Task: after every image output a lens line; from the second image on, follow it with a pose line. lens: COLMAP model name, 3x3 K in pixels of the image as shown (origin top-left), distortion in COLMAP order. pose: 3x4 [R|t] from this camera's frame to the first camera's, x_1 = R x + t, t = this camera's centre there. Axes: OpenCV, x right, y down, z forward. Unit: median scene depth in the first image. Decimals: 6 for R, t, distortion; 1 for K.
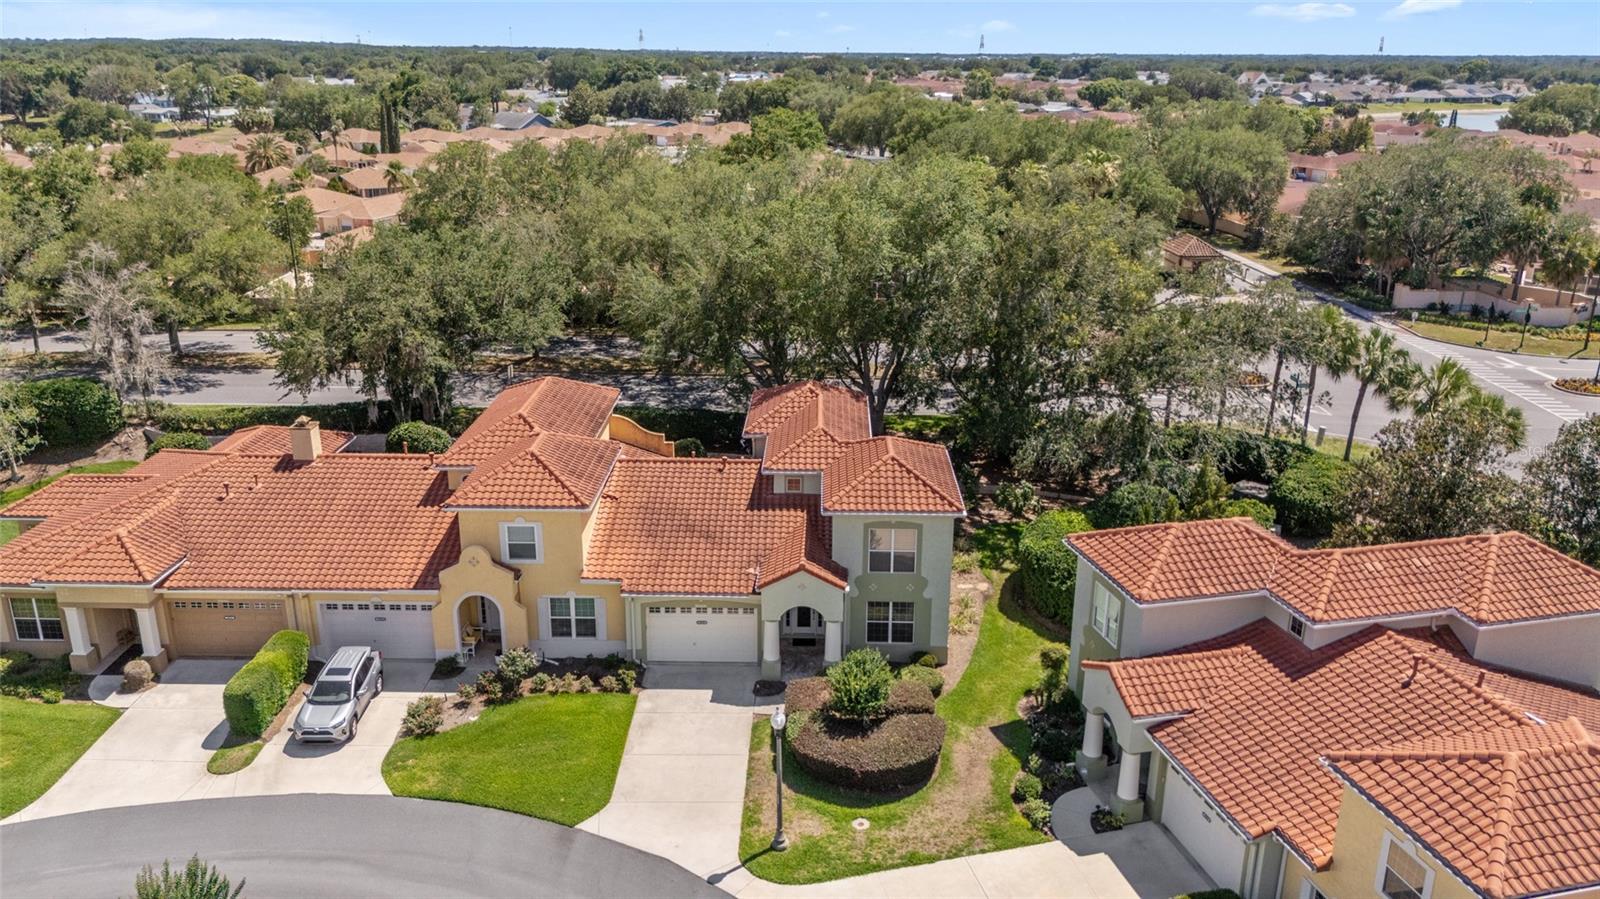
lens RADIAL K [[1204.8, 0, 803.5], [0, 1204.8, 440.9], [0, 0, 1]] dist [0.030092, -0.025177]
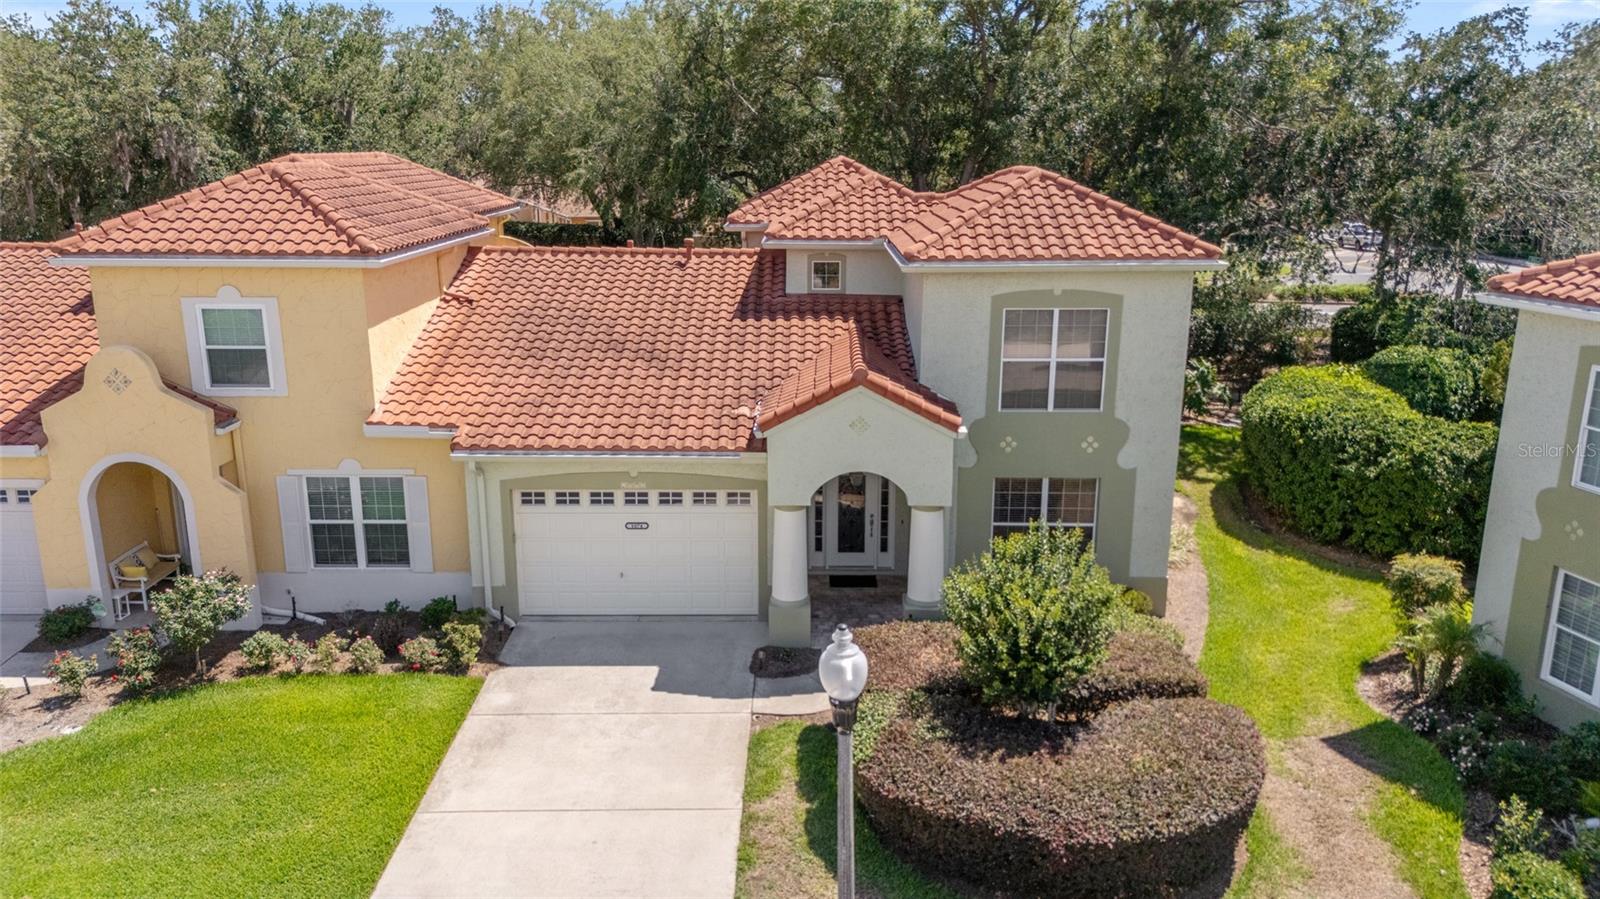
lens RADIAL K [[1204.8, 0, 803.5], [0, 1204.8, 455.8], [0, 0, 1]] dist [0.030092, -0.025177]
pose [[0.999888, -0.007556, 0.012884, -0.026940], [0.008290, 0.998290, -0.057857, 0.154123], [-0.012425, 0.057958, 0.998242, 0.550938]]
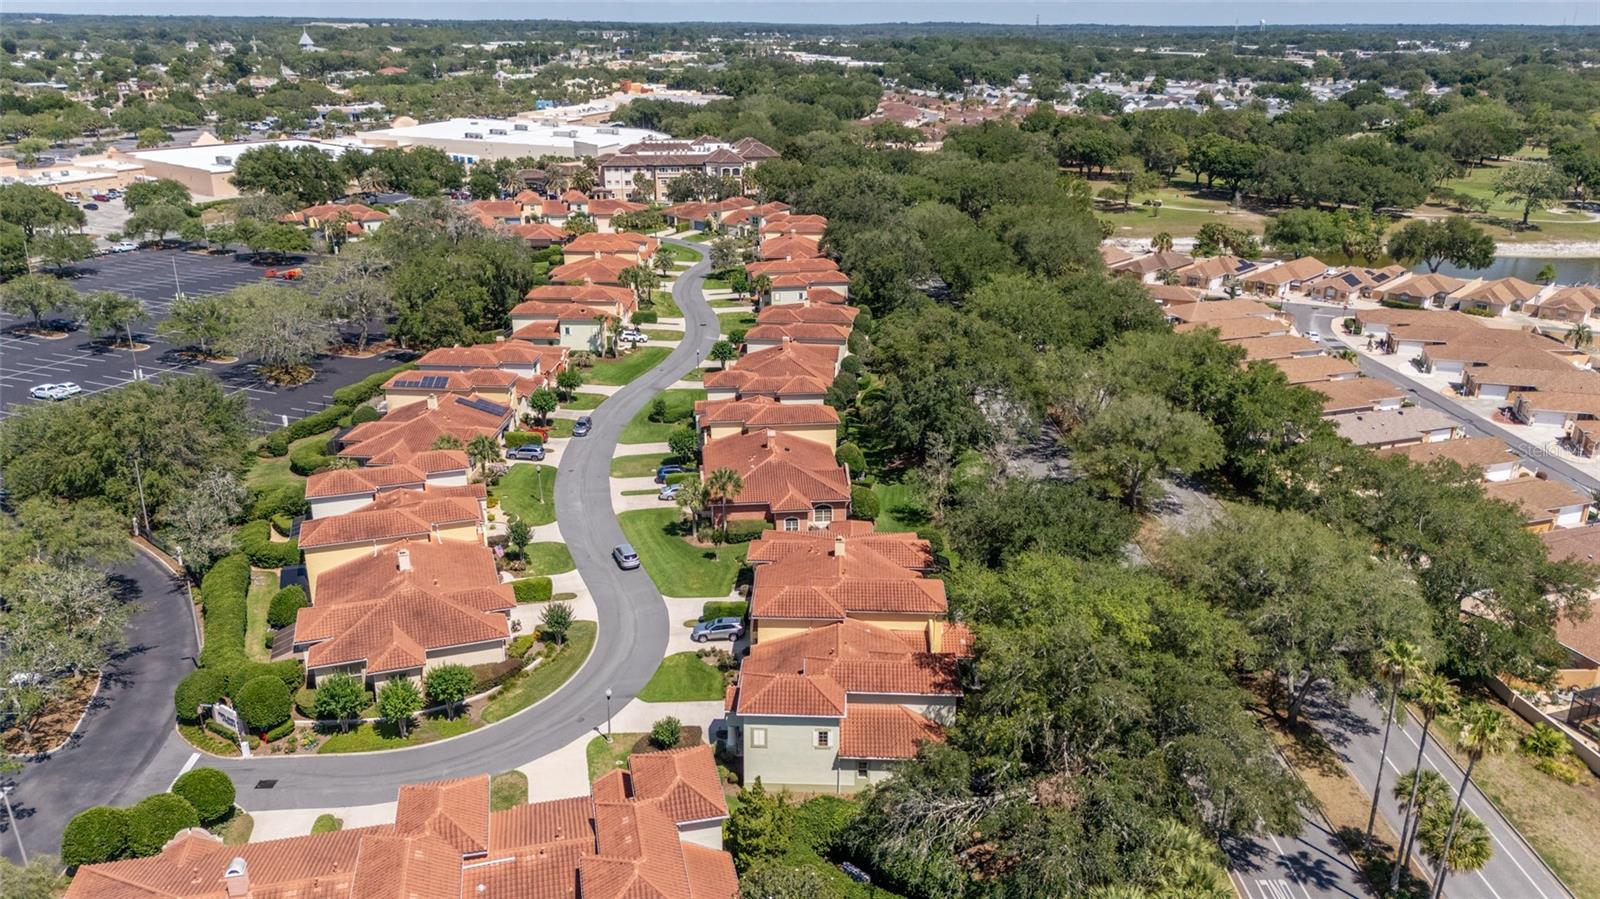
lens RADIAL K [[1204.8, 0, 794.7], [0, 1204.8, 451.2], [0, 0, 1]] dist [0.030092, -0.025177]
pose [[-0.015033, 0.298433, -0.954312, 1.779892], [-0.312653, 0.905158, 0.287987, -0.857103], [0.949748, 0.302698, 0.079699, 0.799892]]
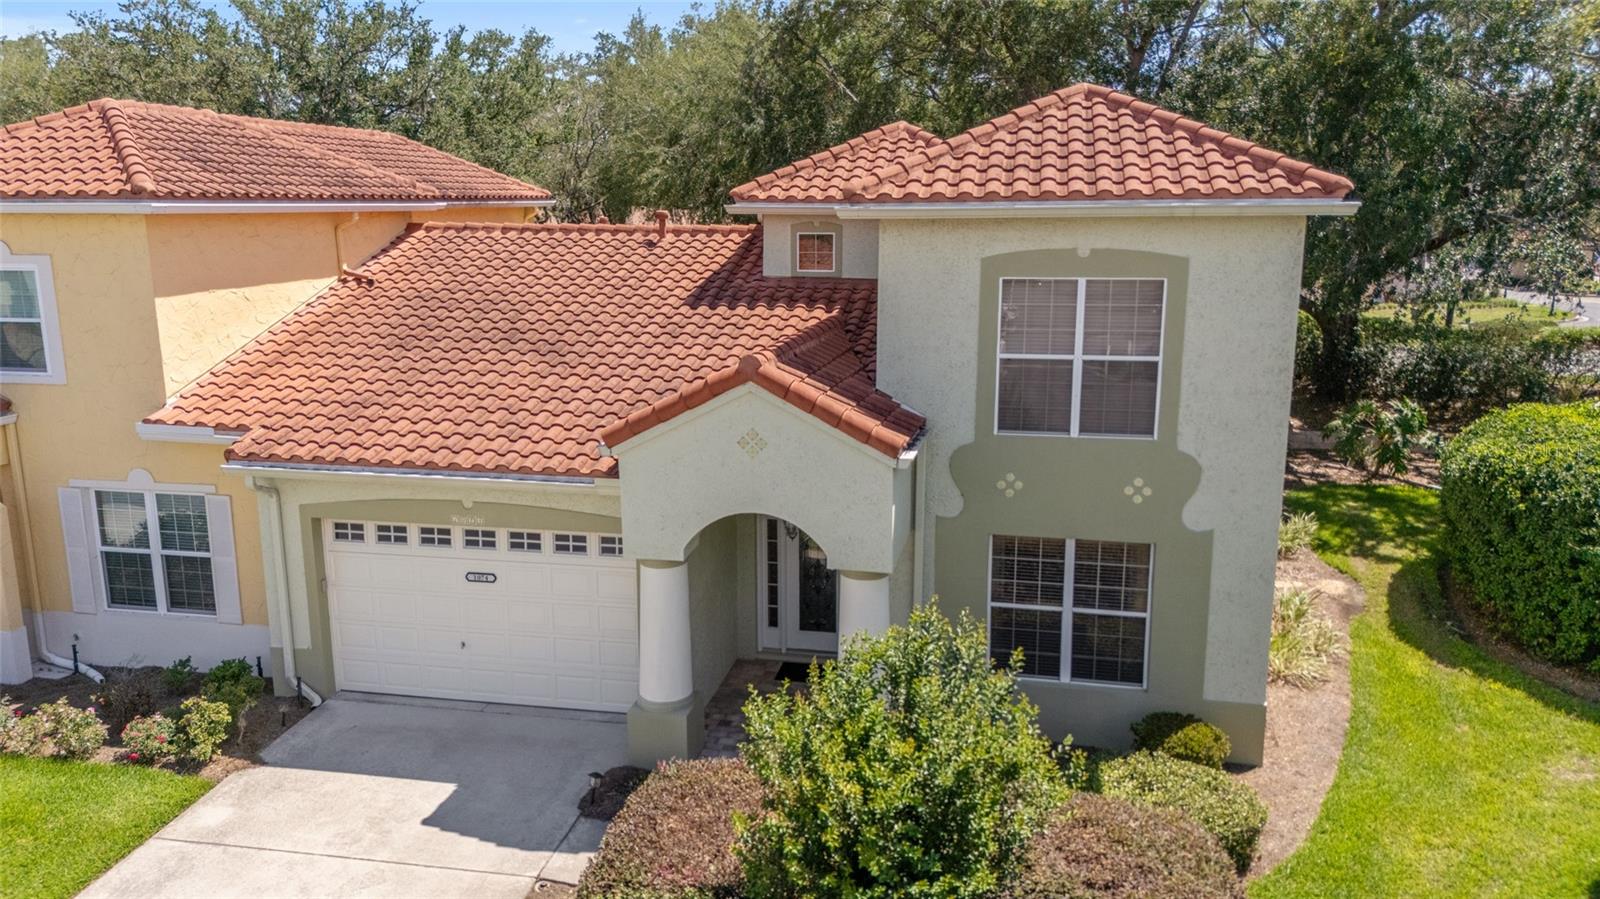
lens RADIAL K [[1204.8, 0, 798.9], [0, 1204.8, 448.3], [0, 0, 1]] dist [0.030092, -0.025177]
pose [[0.982945, 0.028600, -0.181664, 0.061129], [-0.048550, 0.993144, -0.106340, 0.149451], [0.177377, 0.113346, 0.977594, 0.703390]]
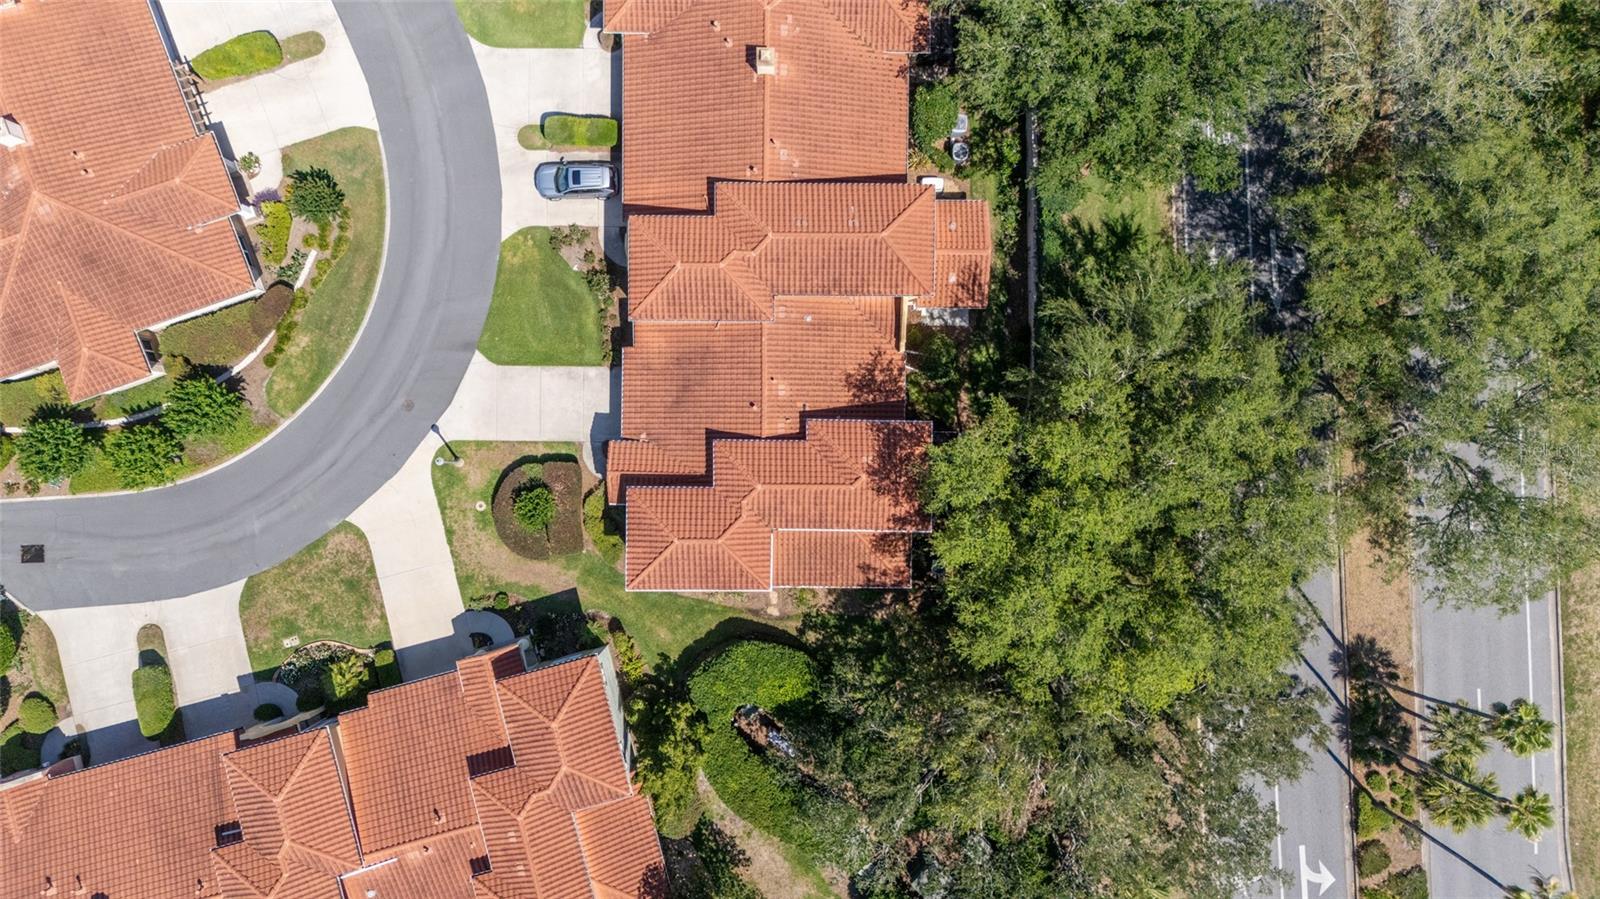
lens RADIAL K [[1204.8, 0, 808.0], [0, 1204.8, 448.6], [0, 0, 1]] dist [0.030092, -0.025177]
pose [[0.012672, 0.999661, -0.022762, 0.007446], [-0.324935, 0.025646, 0.945389, -1.311337], [0.945652, -0.004584, 0.325149, 0.735153]]
